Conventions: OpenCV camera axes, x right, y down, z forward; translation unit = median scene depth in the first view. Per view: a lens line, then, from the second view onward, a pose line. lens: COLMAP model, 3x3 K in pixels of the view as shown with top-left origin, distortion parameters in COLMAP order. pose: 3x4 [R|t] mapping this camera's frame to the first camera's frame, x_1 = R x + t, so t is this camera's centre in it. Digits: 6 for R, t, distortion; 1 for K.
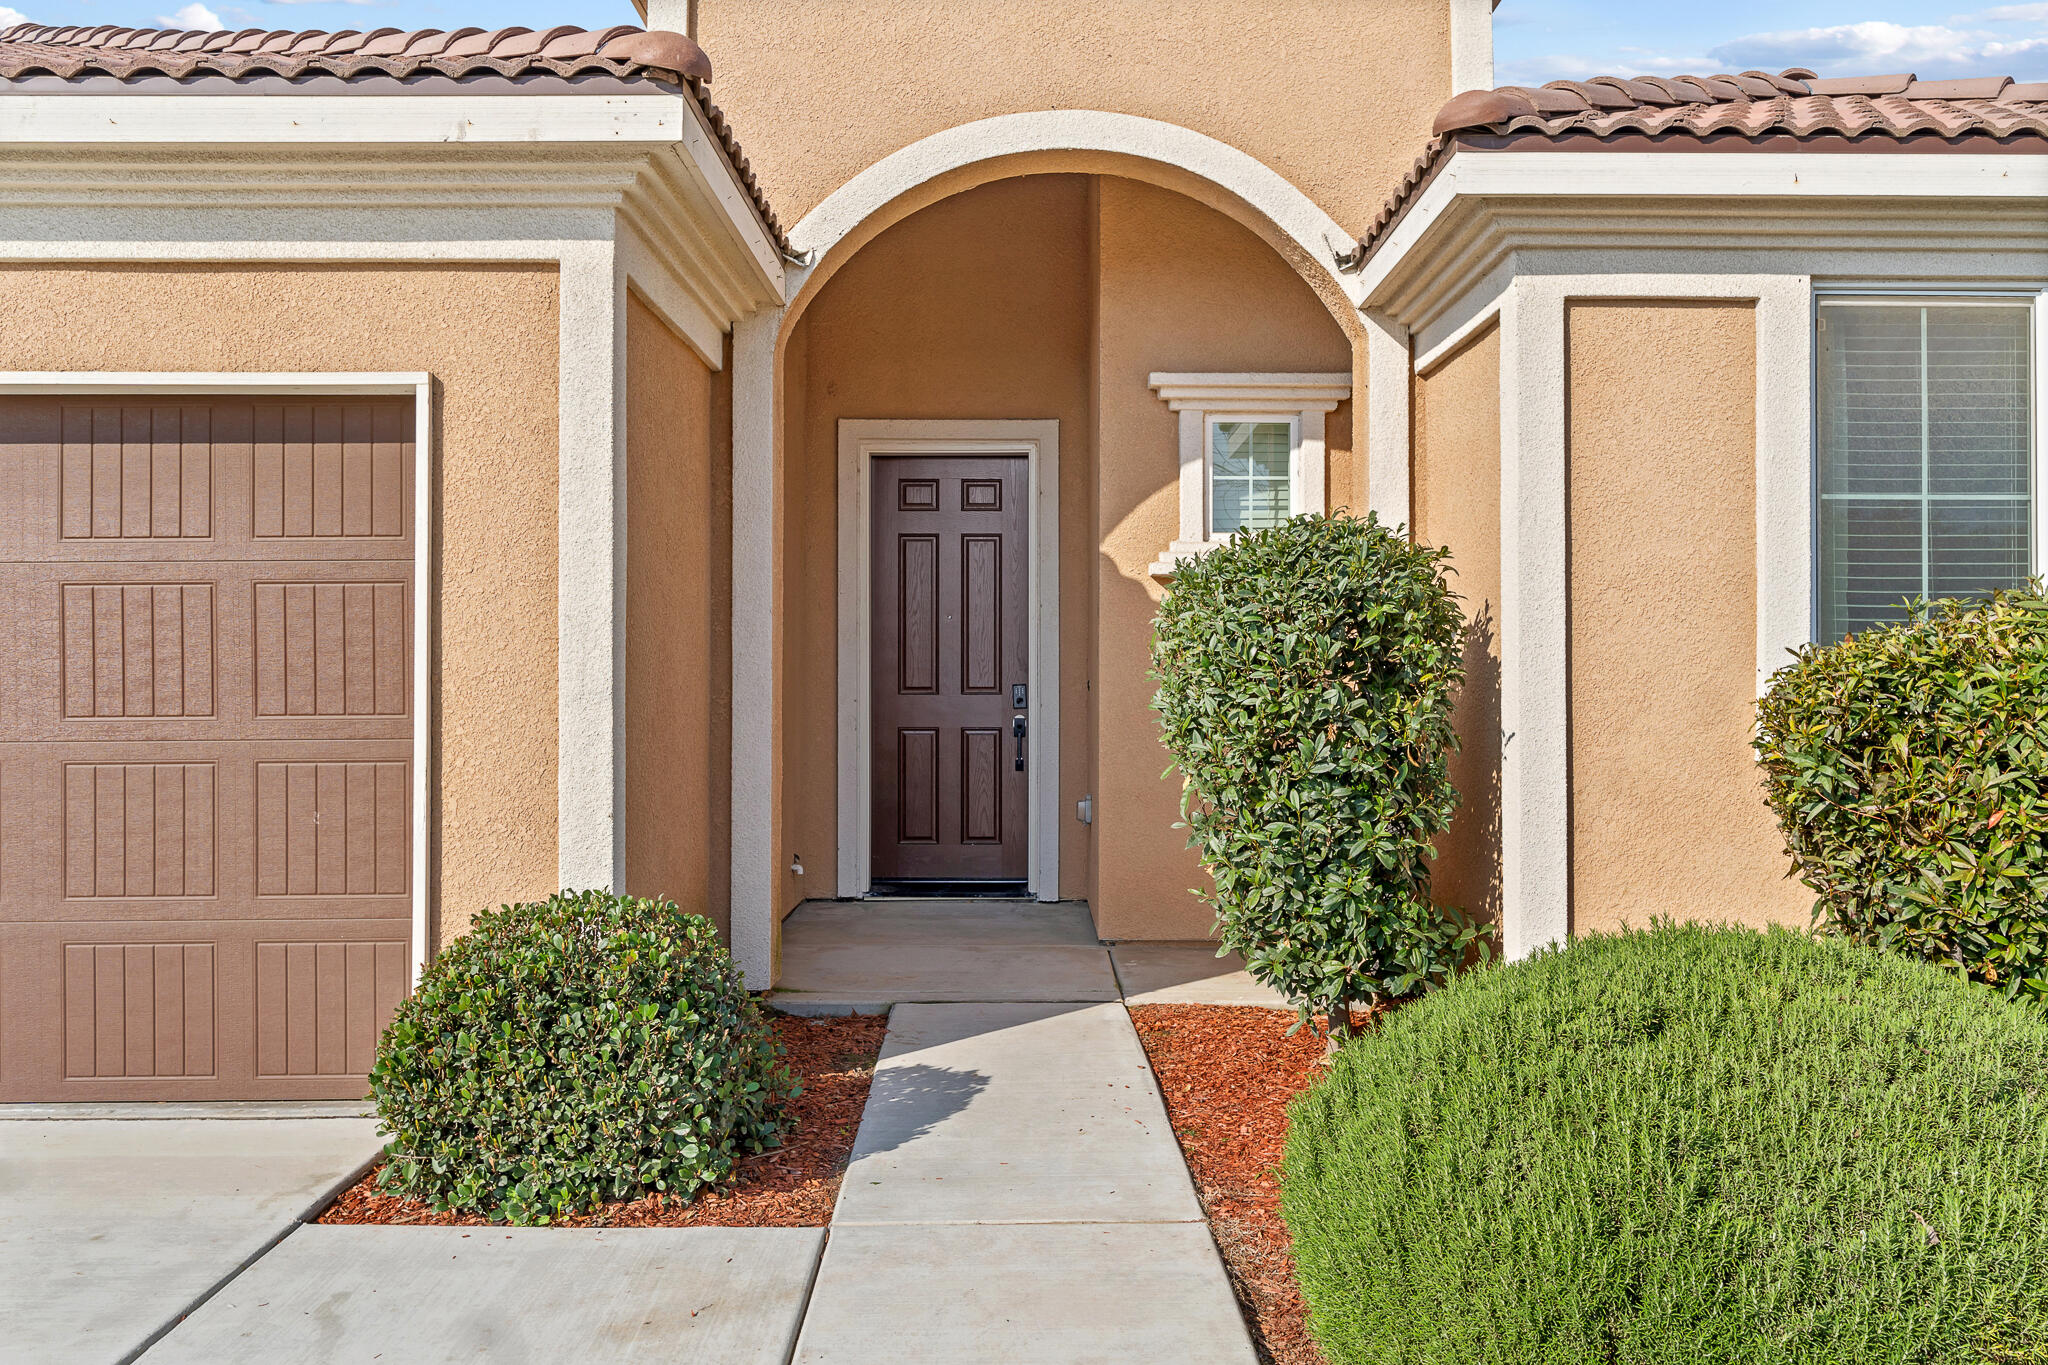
lens RADIAL K [[1578.7, 0, 1023.3], [0, 1578.7, 674.4], [0, 0, 1]] dist [0.012031, -0.000446]
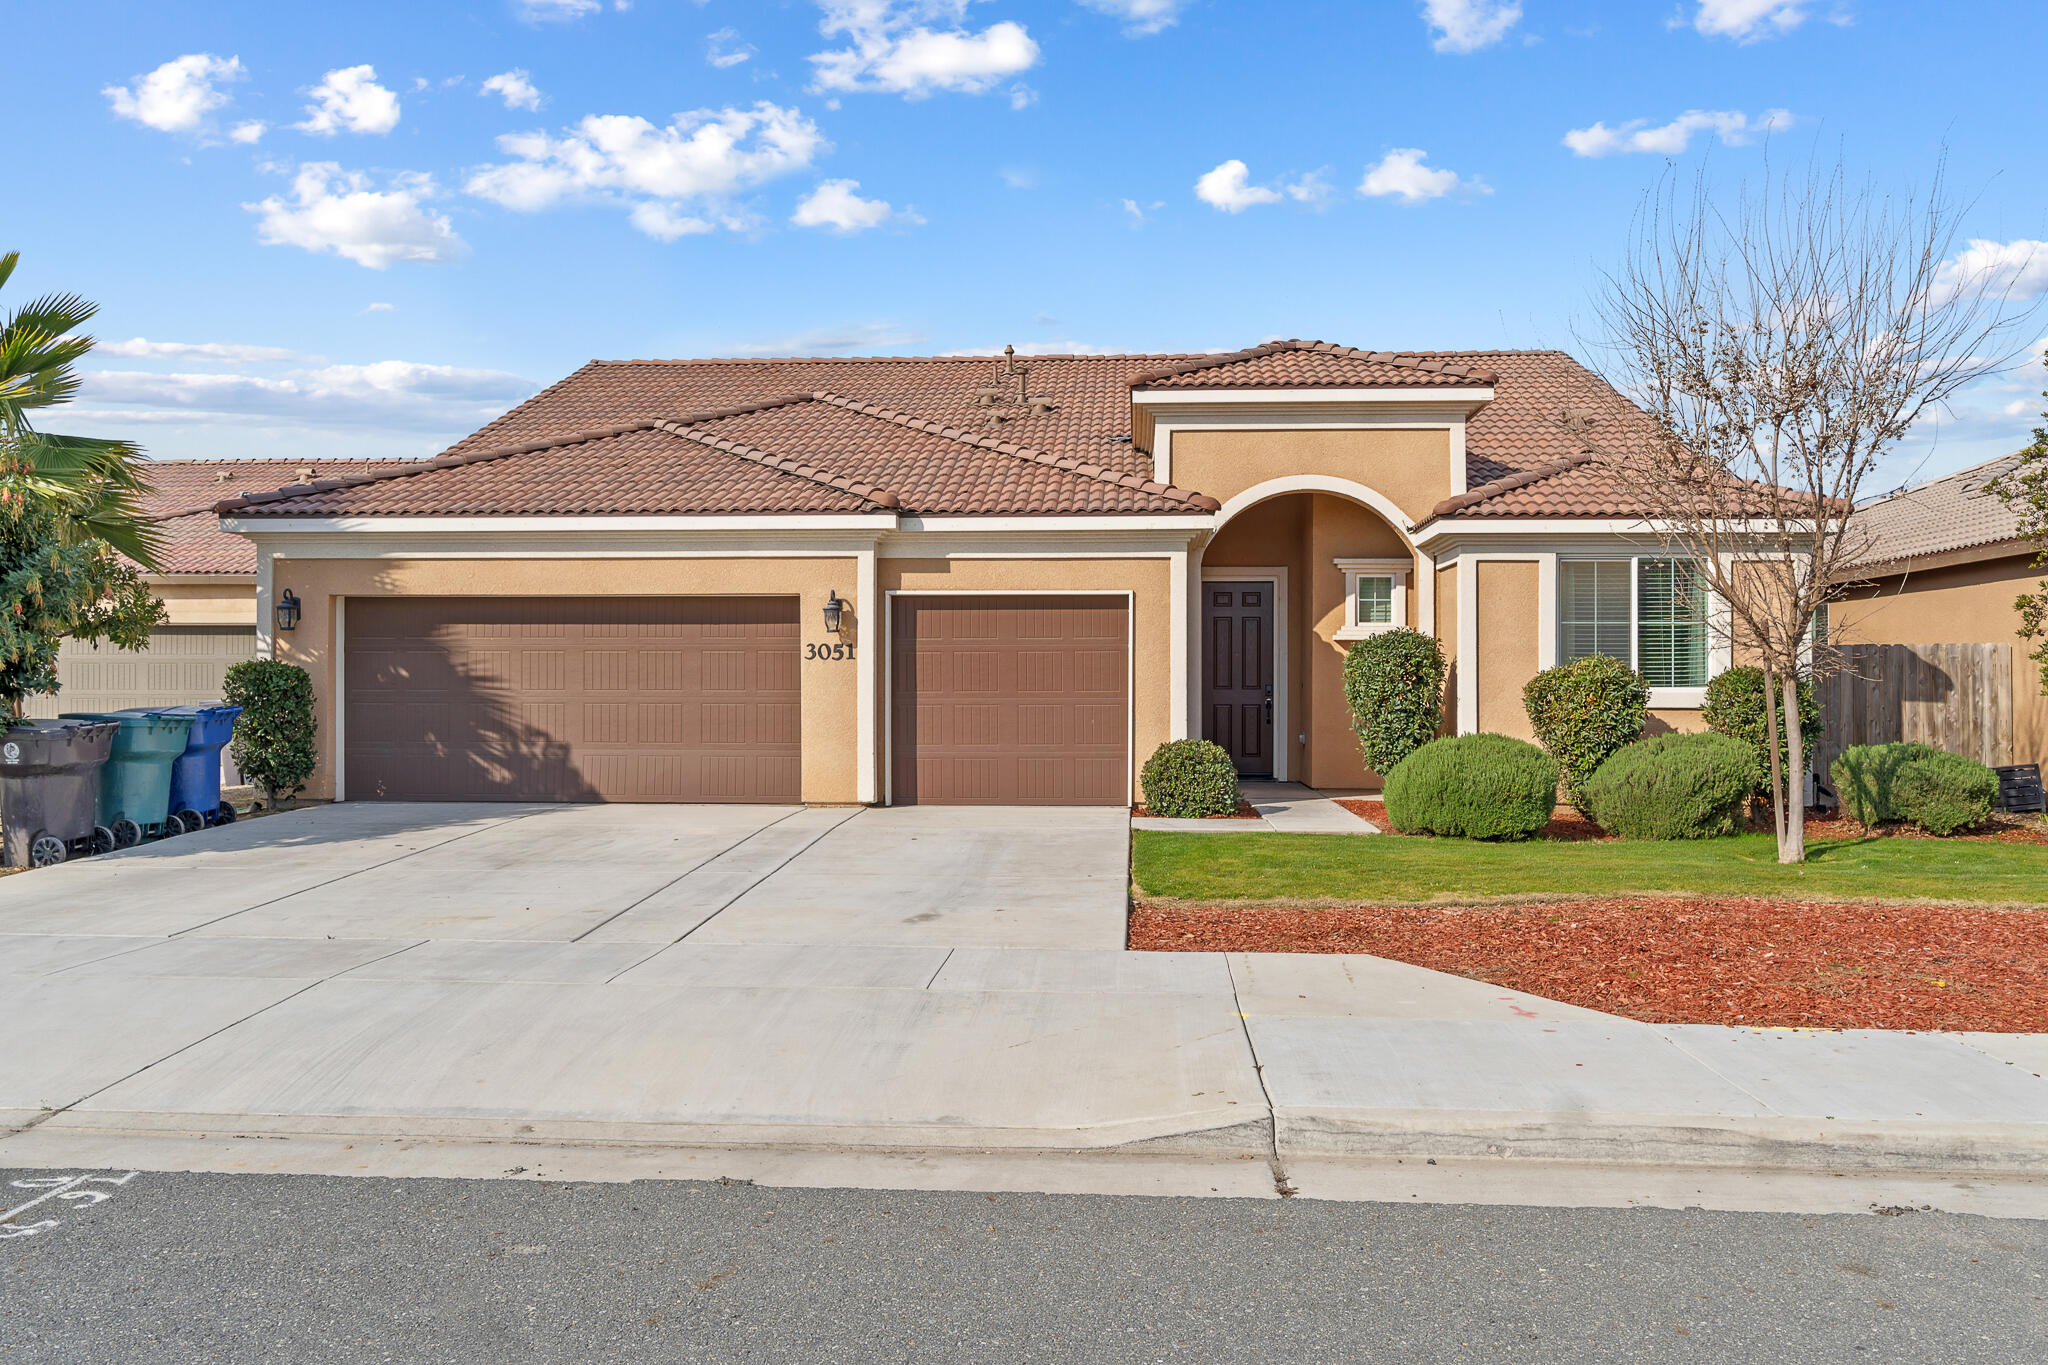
lens RADIAL K [[1578.7, 0, 1032.6], [0, 1578.7, 681.7], [0, 0, 1]] dist [0.012031, -0.000446]
pose [[0.997805, 0.002581, -0.066167, -0.271641], [-0.002766, 0.999993, -0.002698, 0.012534], [0.066159, 0.002875, 0.997805, -1.801047]]
